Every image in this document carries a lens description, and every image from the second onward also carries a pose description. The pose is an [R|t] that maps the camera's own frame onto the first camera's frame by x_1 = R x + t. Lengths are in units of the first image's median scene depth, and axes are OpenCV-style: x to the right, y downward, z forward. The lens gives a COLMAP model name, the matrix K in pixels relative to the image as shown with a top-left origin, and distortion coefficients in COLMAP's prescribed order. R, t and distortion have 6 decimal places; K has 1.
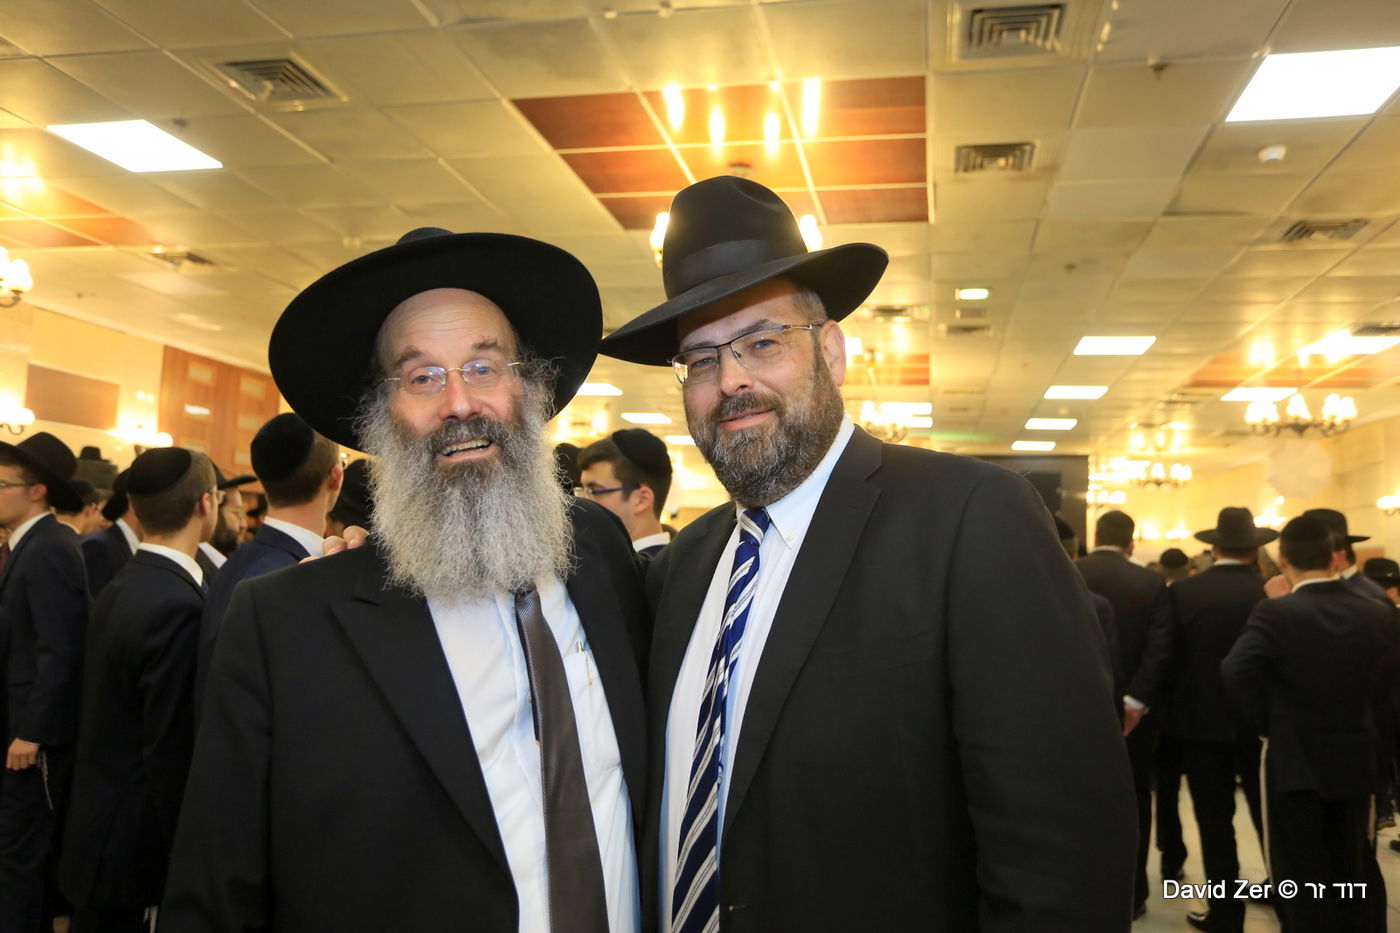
lens RADIAL K [[1082.9, 0, 700.0], [0, 1082.9, 466.5], [0, 0, 1]] dist [-0.156474, 0.293226]
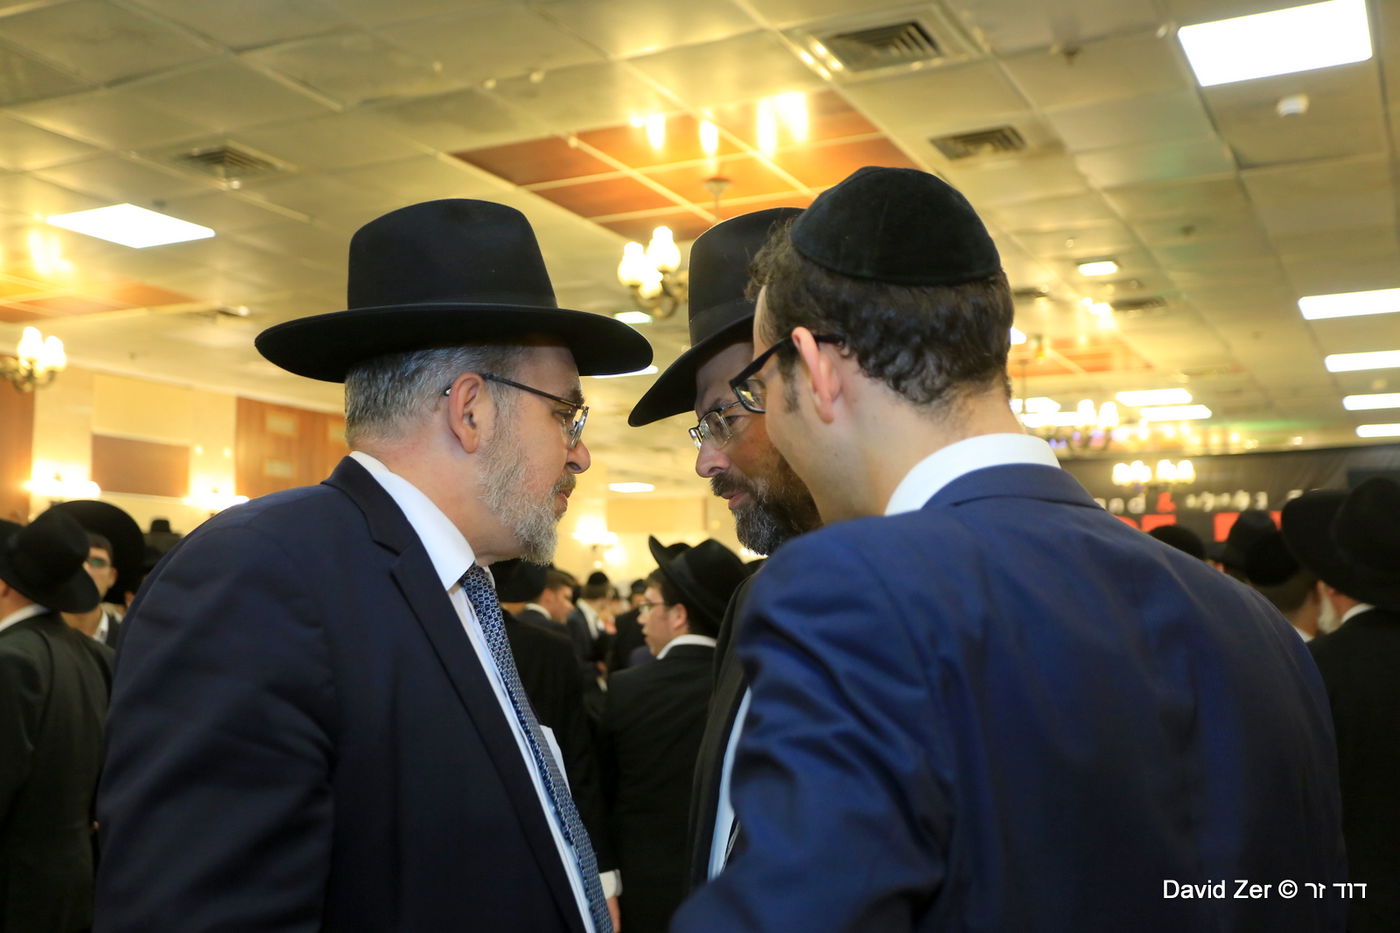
lens RADIAL K [[1544.1, 0, 700.0], [0, 1544.1, 466.5], [0, 0, 1]] dist [0.010141, 0.008072]
pose [[0.970445, -0.069184, -0.231191, 0.188313], [0.065729, 0.997581, -0.022625, -0.003779], [0.232197, 0.006761, 0.972645, -0.176277]]
